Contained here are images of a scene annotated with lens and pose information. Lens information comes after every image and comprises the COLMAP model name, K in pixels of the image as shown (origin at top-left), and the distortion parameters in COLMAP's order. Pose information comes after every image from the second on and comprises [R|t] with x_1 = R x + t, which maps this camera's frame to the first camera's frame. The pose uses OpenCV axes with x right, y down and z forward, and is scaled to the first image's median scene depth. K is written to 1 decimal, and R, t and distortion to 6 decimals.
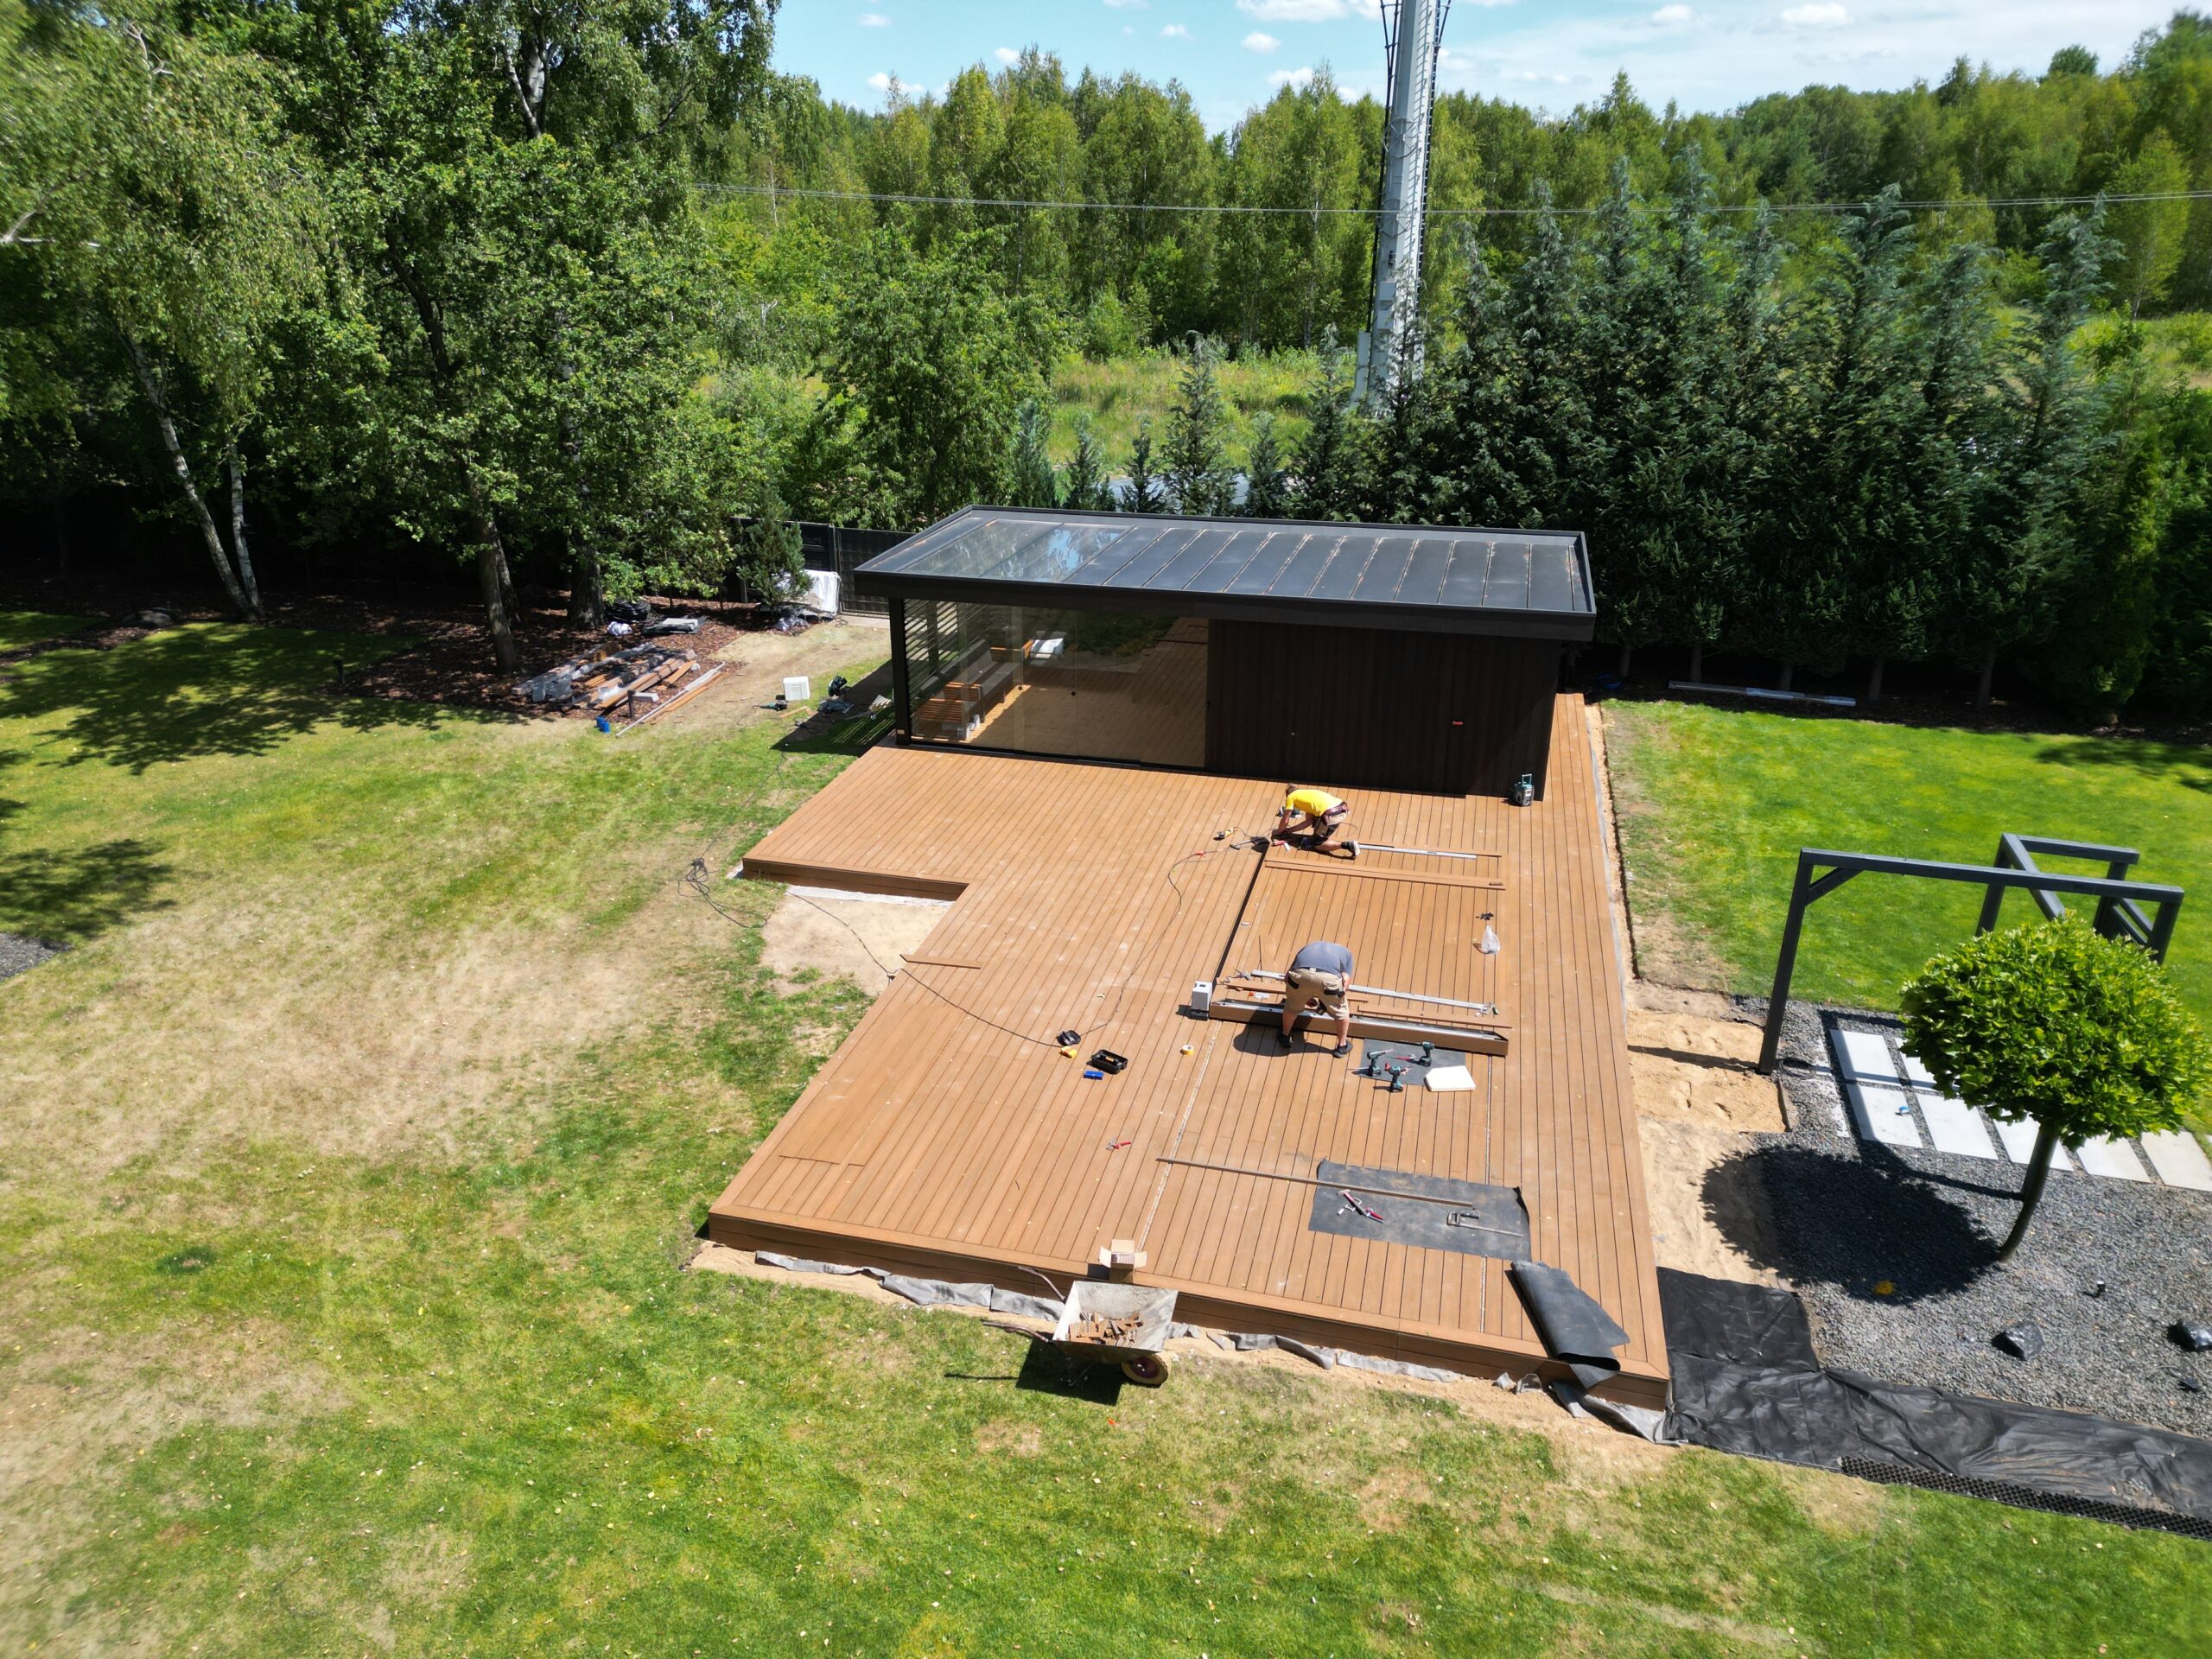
lens RADIAL K [[1546.5, 0, 1096.4], [0, 1546.5, 832.1], [0, 0, 1]] dist [0.056167, -0.042787]
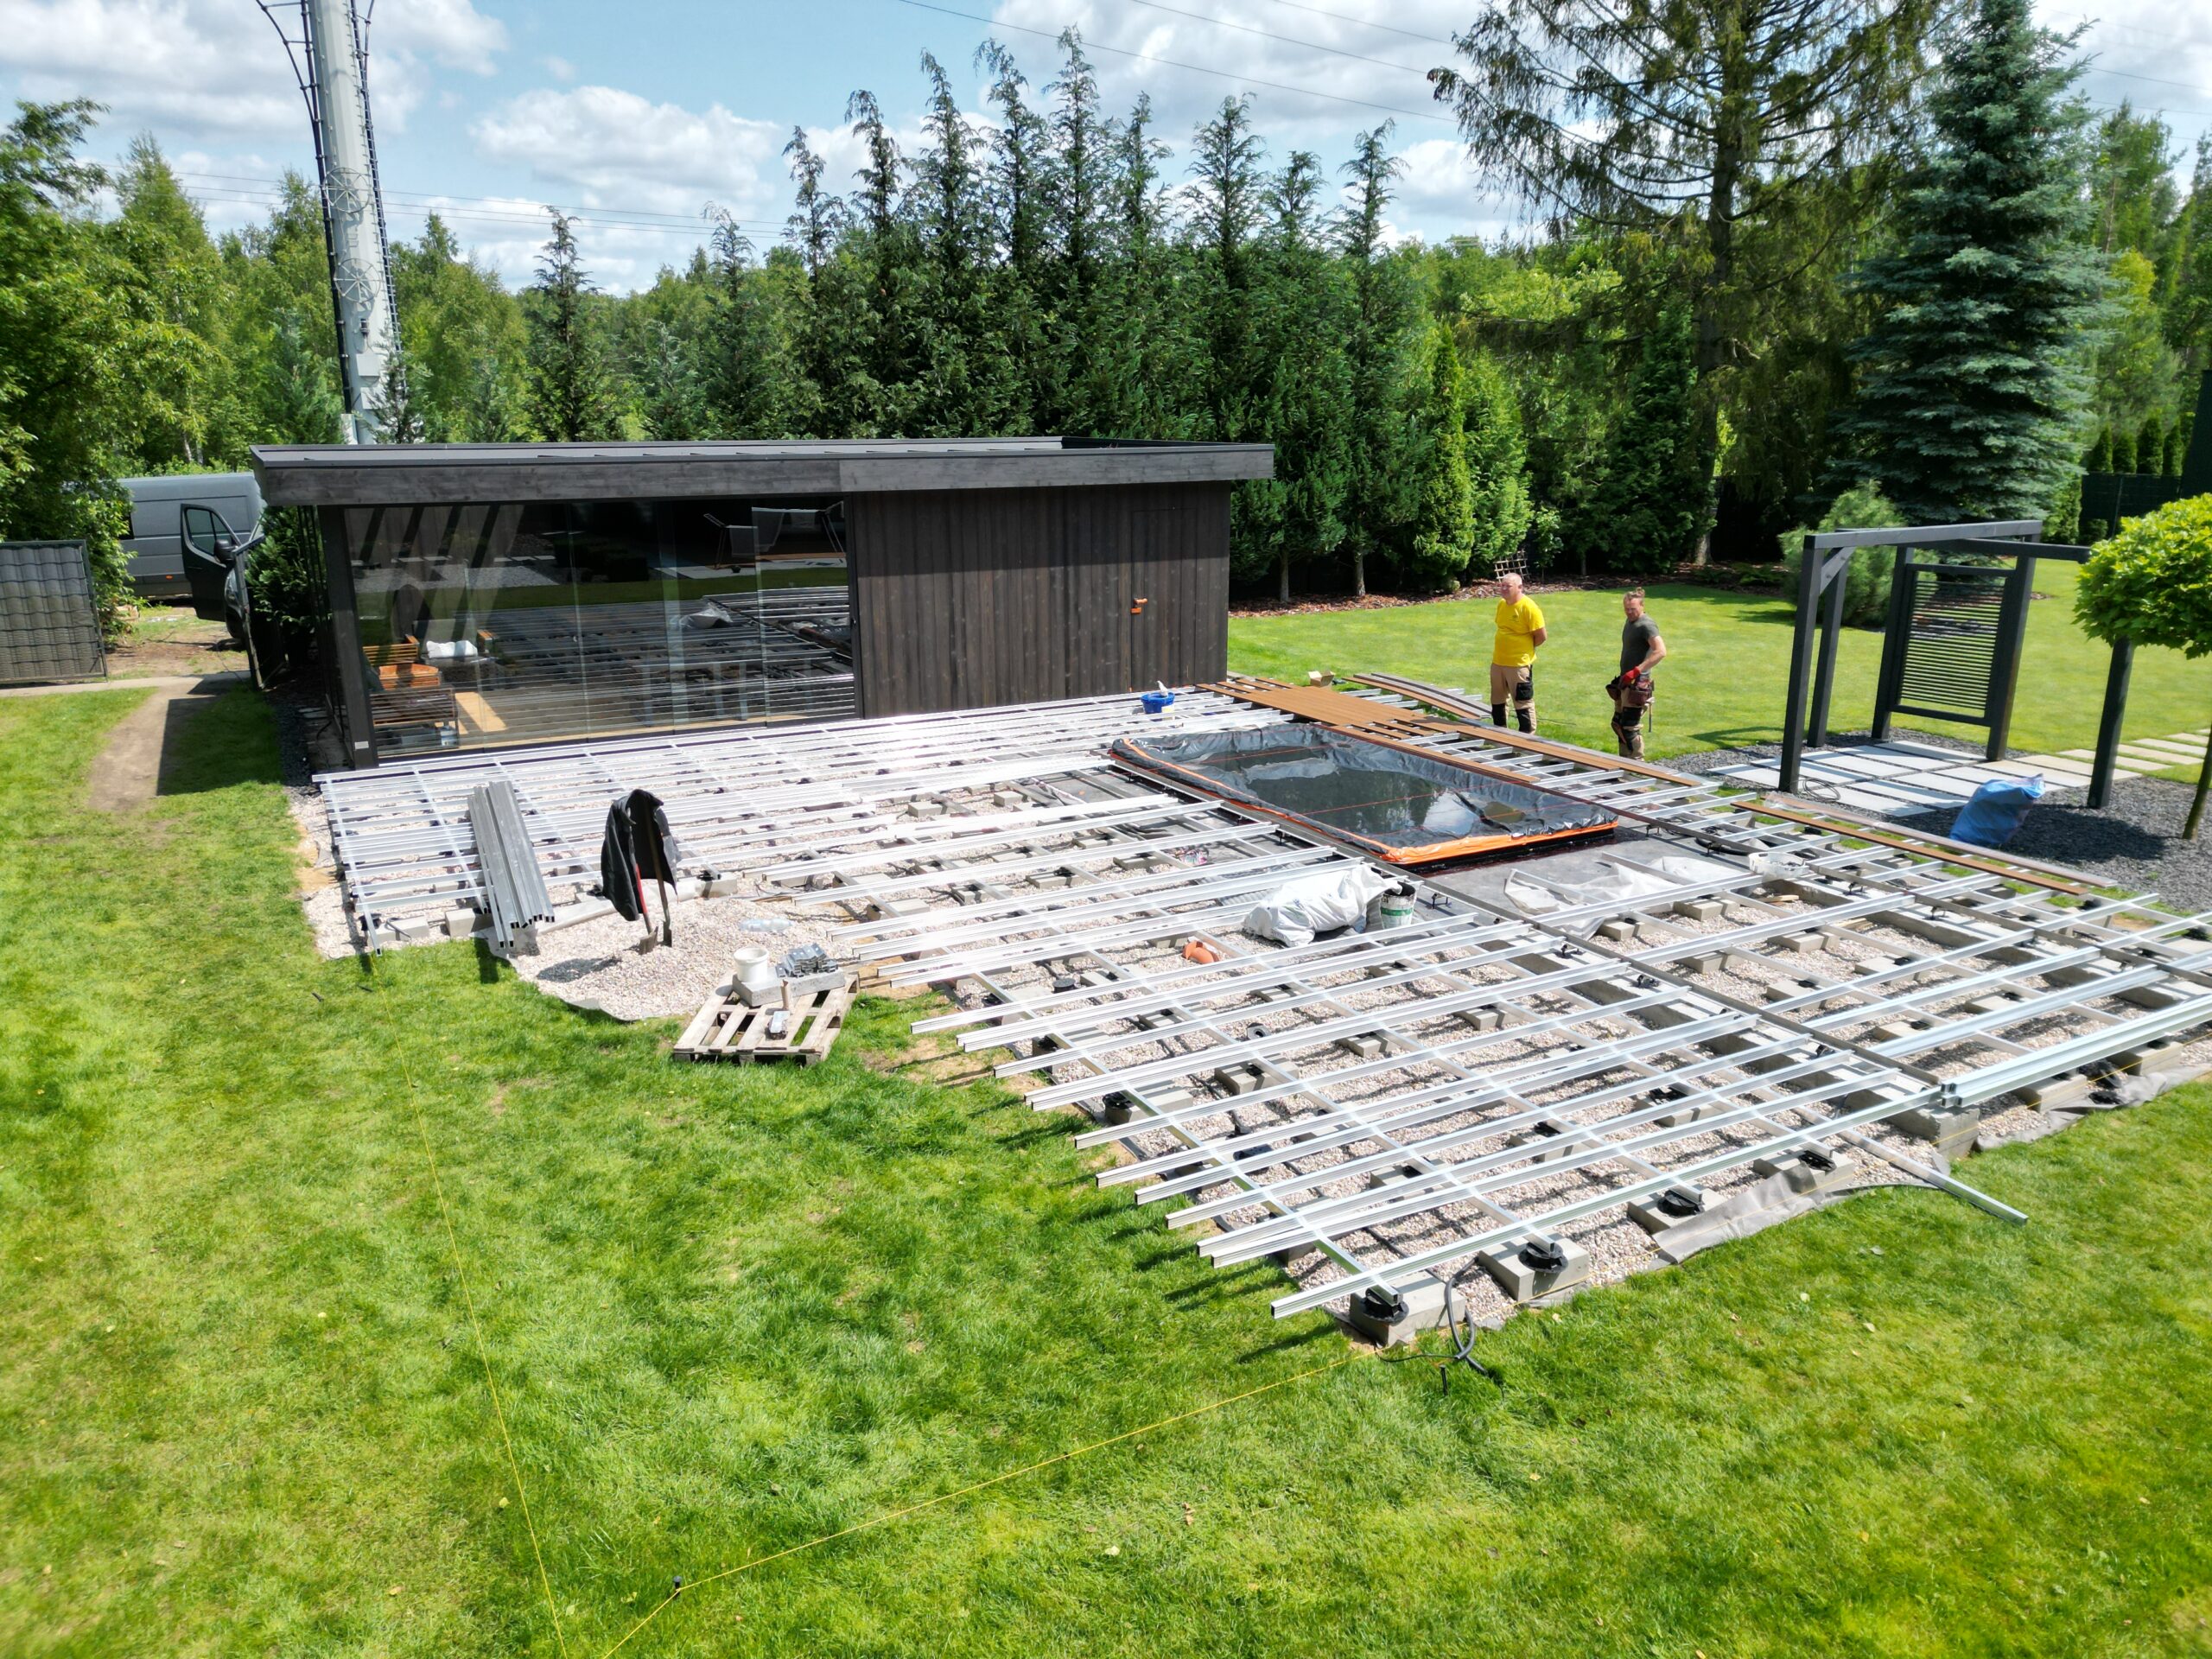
lens RADIAL K [[1546.5, 0, 1096.4], [0, 1546.5, 832.1], [0, 0, 1]] dist [0.056167, -0.042787]
pose [[0.731724, -0.185788, 0.655792, -0.321824], [0.263768, 0.964355, -0.021104, 0.056421], [-0.628495, 0.188419, 0.754647, 0.365366]]
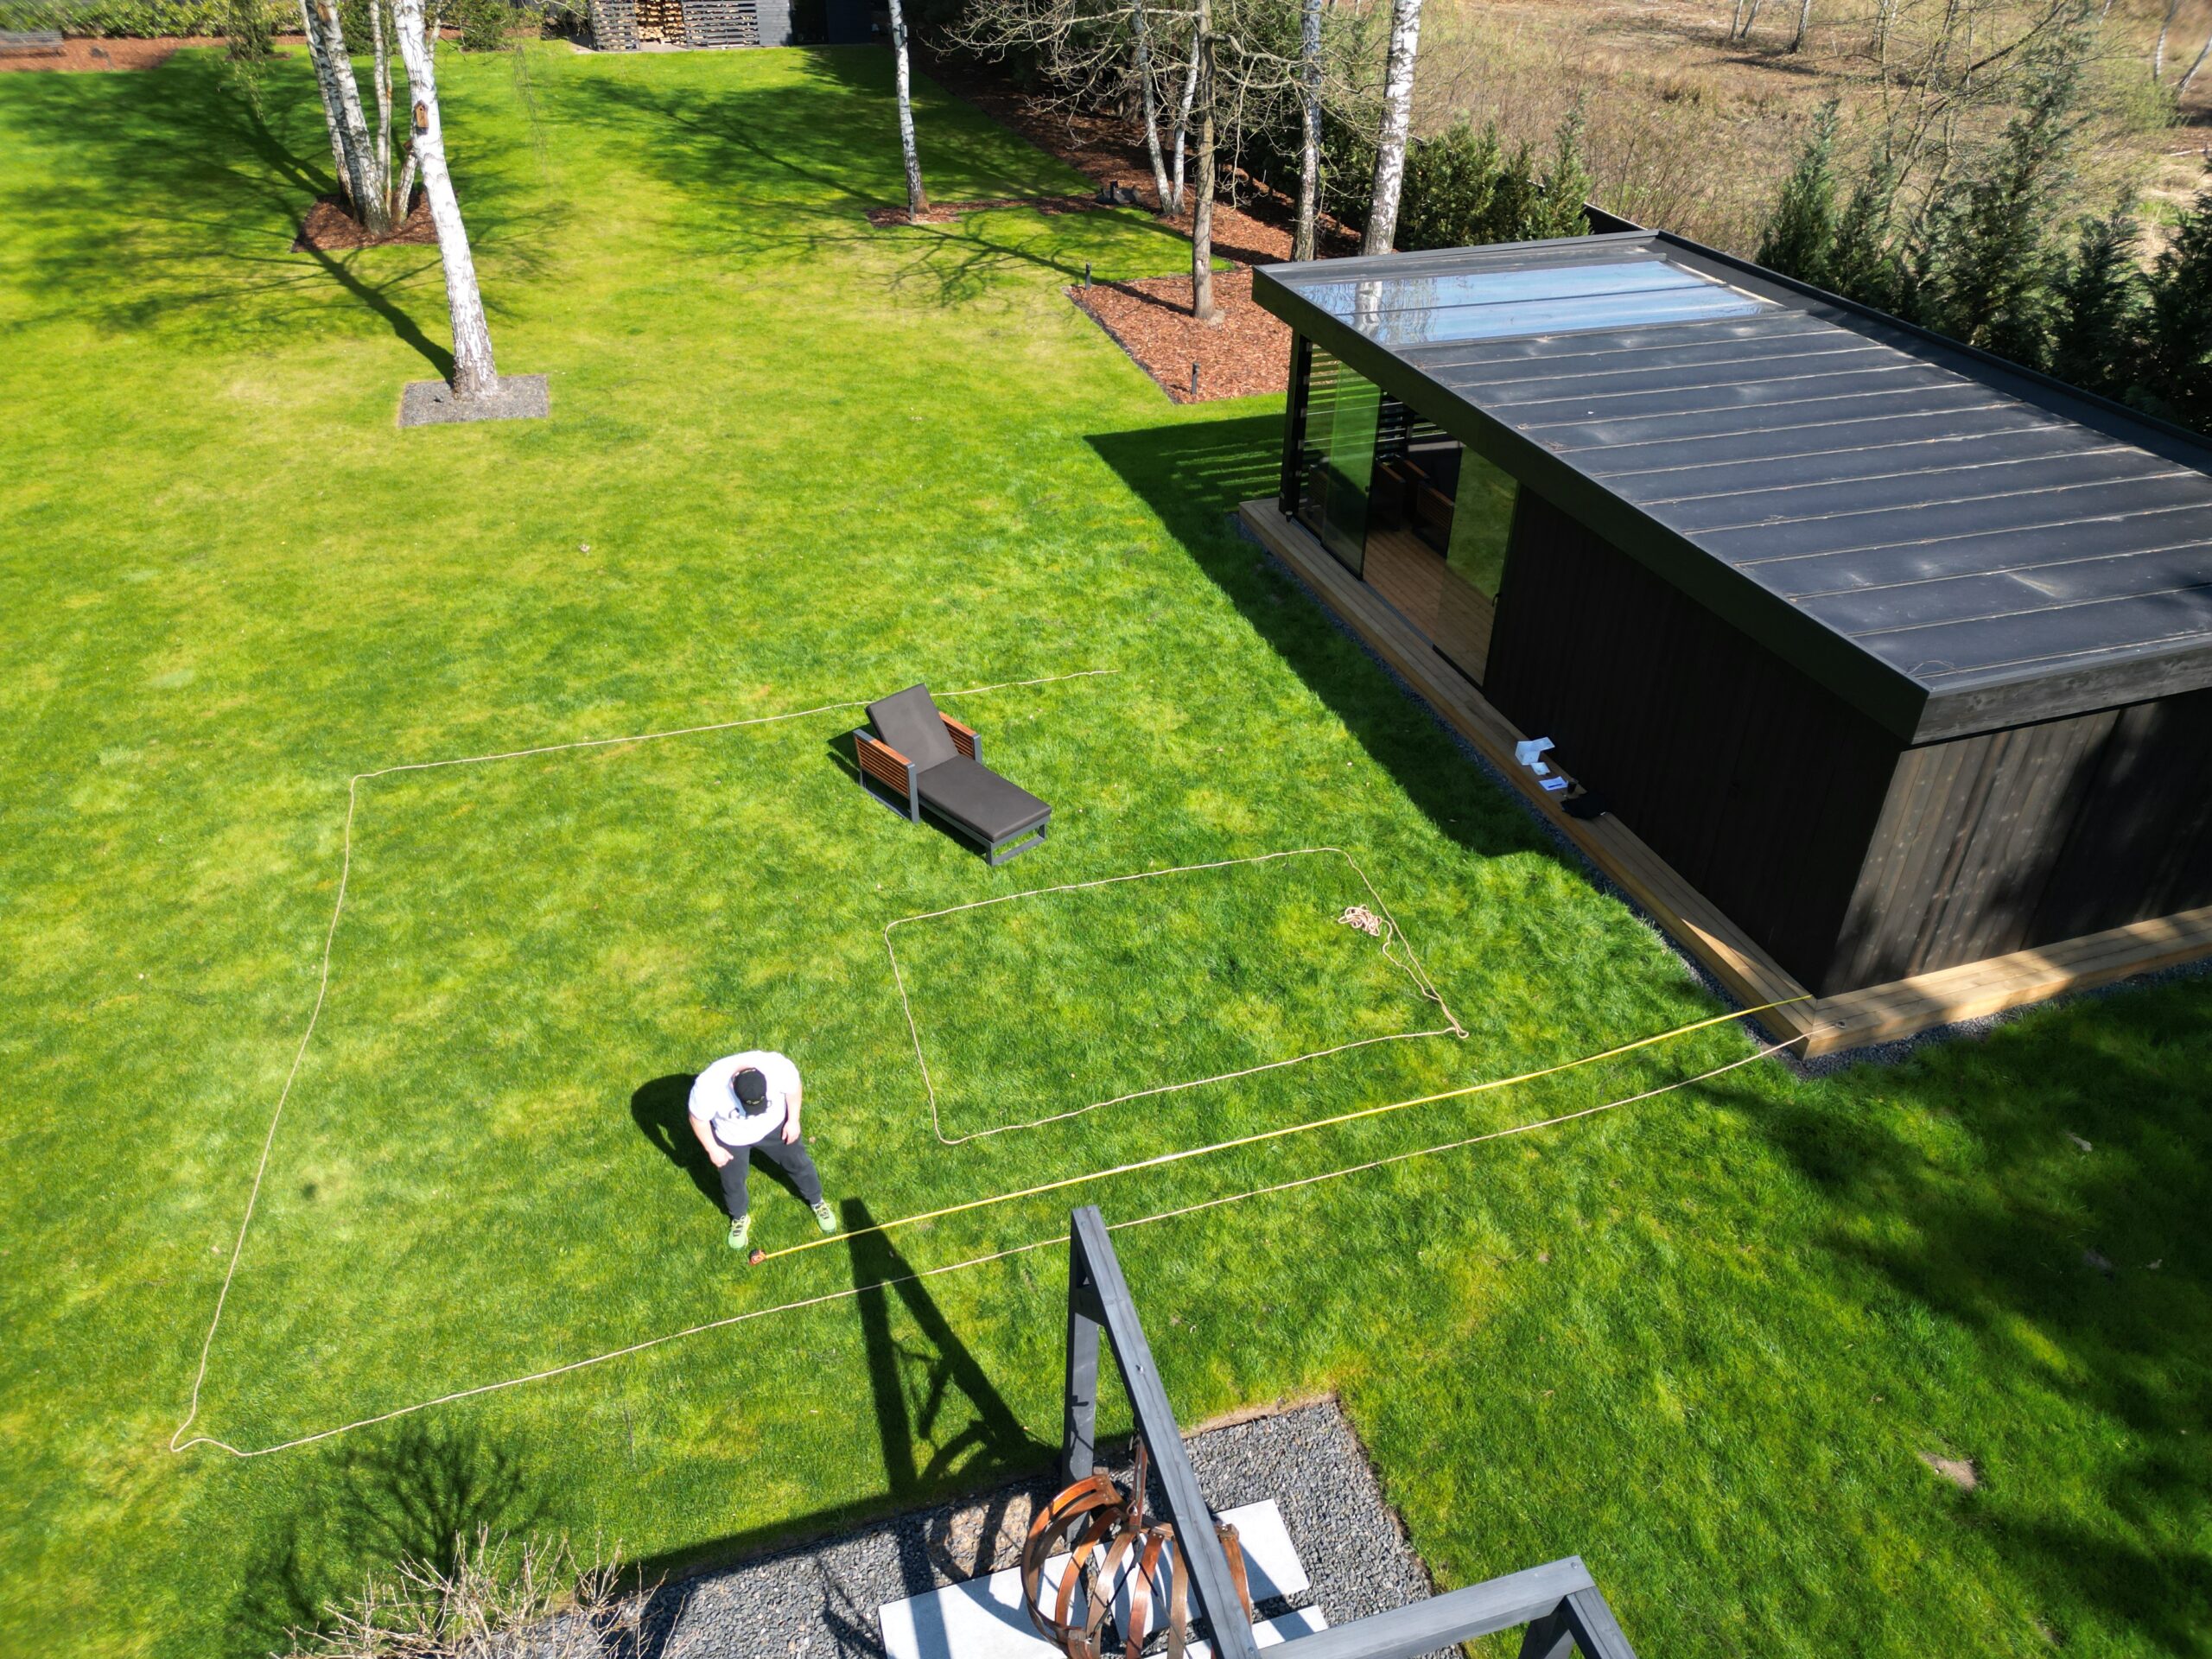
lens RADIAL K [[1546.5, 0, 1096.4], [0, 1546.5, 832.1], [0, 0, 1]] dist [0.056167, -0.042787]
pose [[0.537655, 0.474589, -0.696917, 0.450020], [-0.327014, 0.879223, 0.346452, -0.156116], [0.777168, 0.041630, 0.627915, 0.436873]]
